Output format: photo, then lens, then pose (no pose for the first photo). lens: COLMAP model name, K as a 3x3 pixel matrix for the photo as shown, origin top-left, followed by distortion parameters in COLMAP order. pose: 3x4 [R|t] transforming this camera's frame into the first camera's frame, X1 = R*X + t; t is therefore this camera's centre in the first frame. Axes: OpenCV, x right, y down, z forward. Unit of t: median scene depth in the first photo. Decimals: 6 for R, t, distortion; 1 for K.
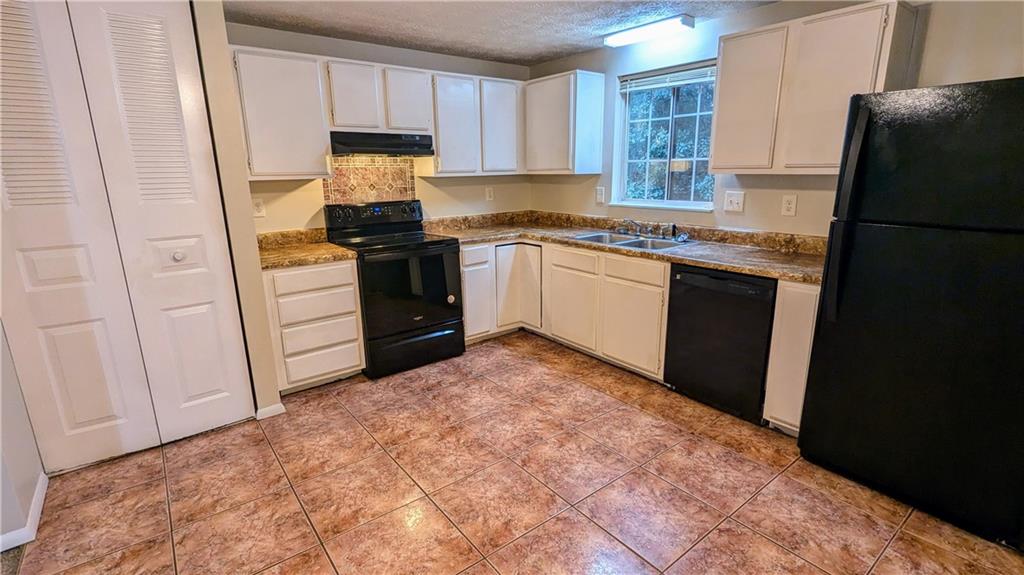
lens RADIAL K [[480.6, 0, 516.9], [0, 480.6, 290.7], [0, 0, 1]] dist [-0.002866, 0.000927]
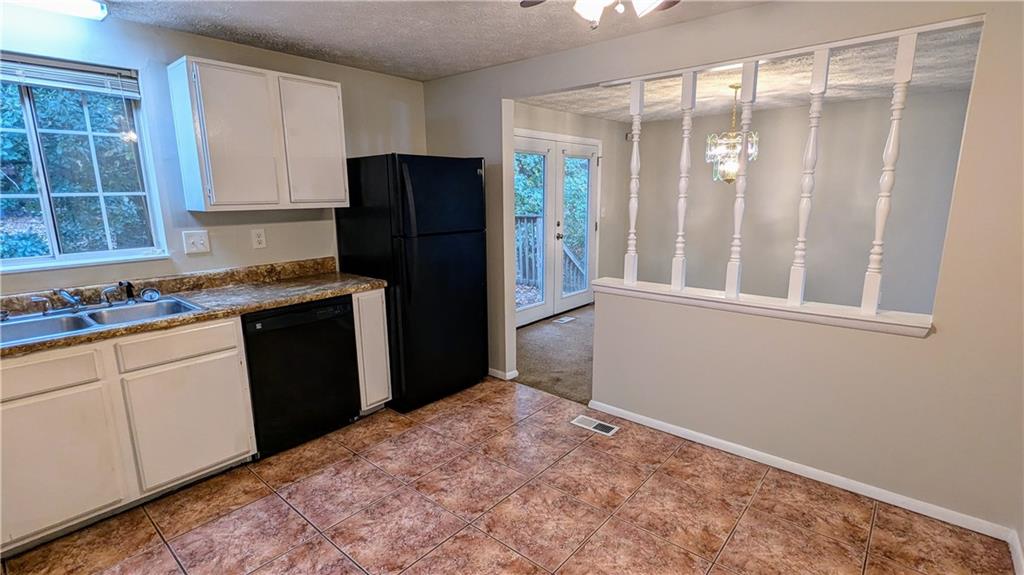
lens RADIAL K [[480.6, 0, 516.9], [0, 480.6, 290.7], [0, 0, 1]] dist [-0.002866, 0.000927]
pose [[-0.197073, -0.184497, 0.962872, -0.576307], [0.253133, 0.939256, 0.231781, -0.170219], [-0.947146, 0.289412, -0.138400, 0.639981]]
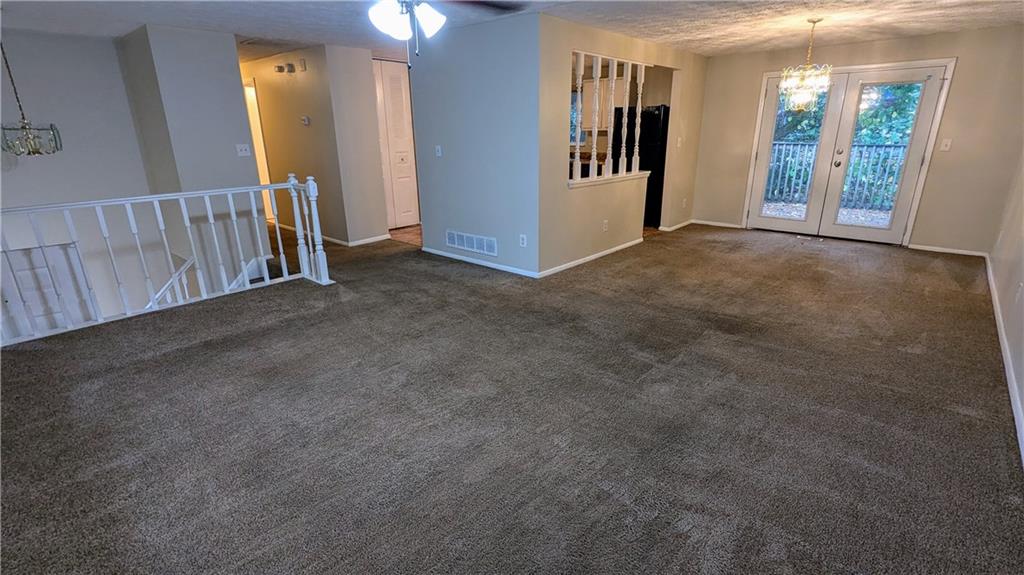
lens RADIAL K [[485.4, 0, 516.8], [0, 485.4, 288.4], [0, 0, 1]] dist [0.002843, 0.000612]
pose [[0.985149, -0.050693, 0.164049, -0.473345], [0.039011, 0.996520, 0.073667, 0.435252], [-0.167212, -0.066173, 0.983698, -1.686435]]
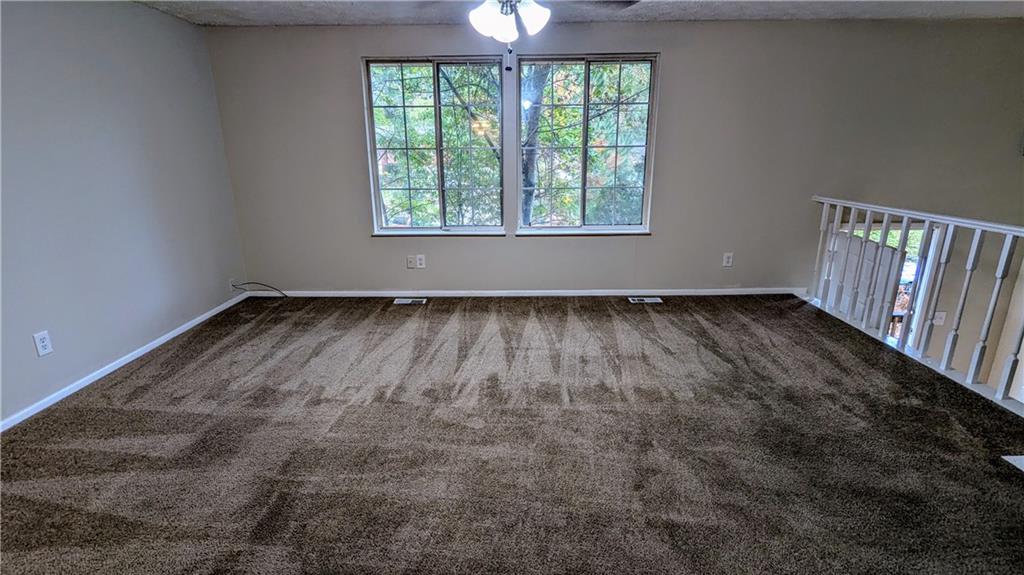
lens RADIAL K [[485.4, 0, 516.8], [0, 485.4, 288.4], [0, 0, 1]] dist [0.002843, 0.000612]
pose [[-0.629180, 0.231074, -0.742117, 0.136208], [-0.180221, 0.885395, 0.428482, 0.100410], [0.756077, 0.403337, -0.515428, -0.296134]]
